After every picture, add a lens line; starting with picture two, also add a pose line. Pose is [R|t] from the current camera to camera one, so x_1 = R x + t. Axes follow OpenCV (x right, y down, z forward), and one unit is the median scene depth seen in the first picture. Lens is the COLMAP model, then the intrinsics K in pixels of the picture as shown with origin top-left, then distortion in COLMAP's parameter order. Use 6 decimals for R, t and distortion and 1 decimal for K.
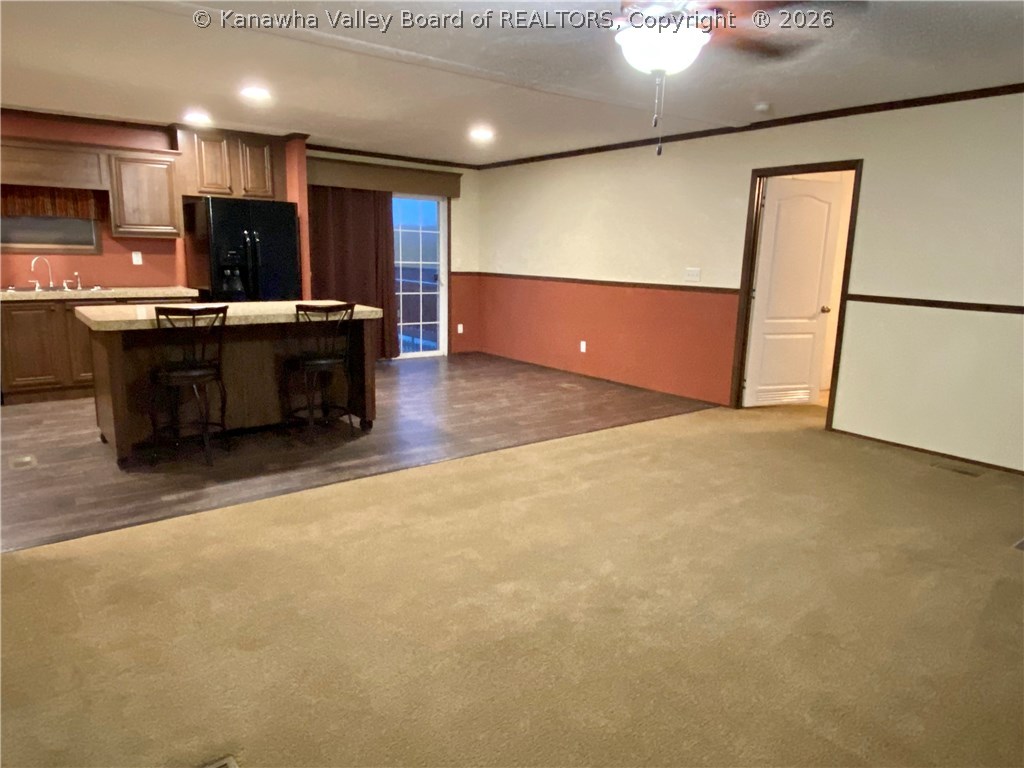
lens RADIAL K [[666.7, 0, 512.0], [0, 666.7, 384.0], [0, 0, 1]] dist [-0.006313, -0.003555]
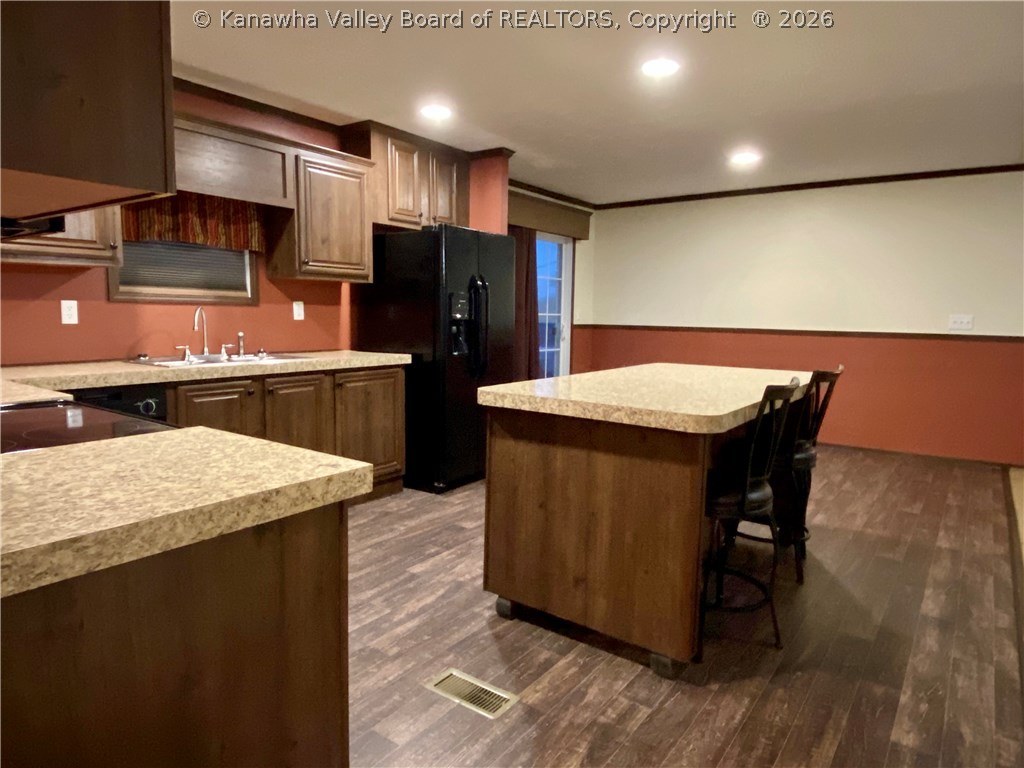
lens RADIAL K [[635.3, 0, 512.0], [0, 635.3, 384.0], [0, 0, 1]] dist [0.085098, -0.001069]
pose [[0.959079, -0.040347, 0.280250, -0.492666], [0.059619, 0.996381, -0.060582, -0.054849], [-0.276792, 0.074811, 0.958013, 0.280463]]
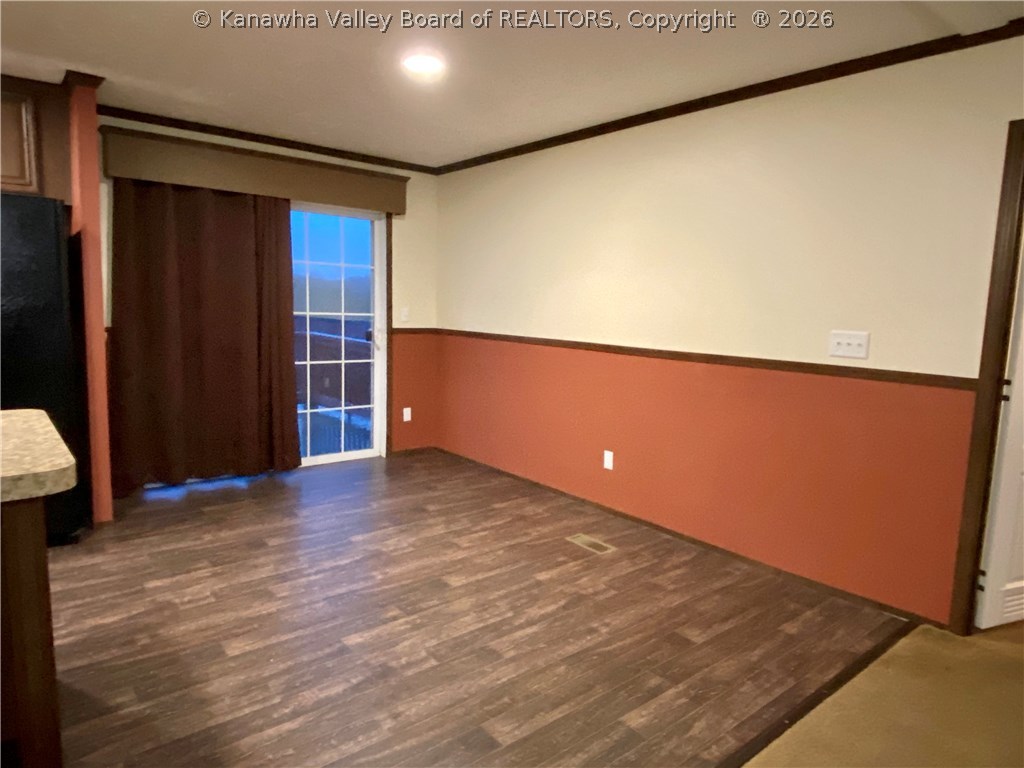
lens RADIAL K [[654.3, 0, 529.8], [0, 654.3, 400.7], [0, 0, 1]] dist [-0.044889, 0.000191]
pose [[0.997976, 0.001512, 0.063573, 0.002182], [0.001533, 0.998855, -0.047817, -0.082033], [-0.063573, 0.047817, 0.996831, 0.441712]]
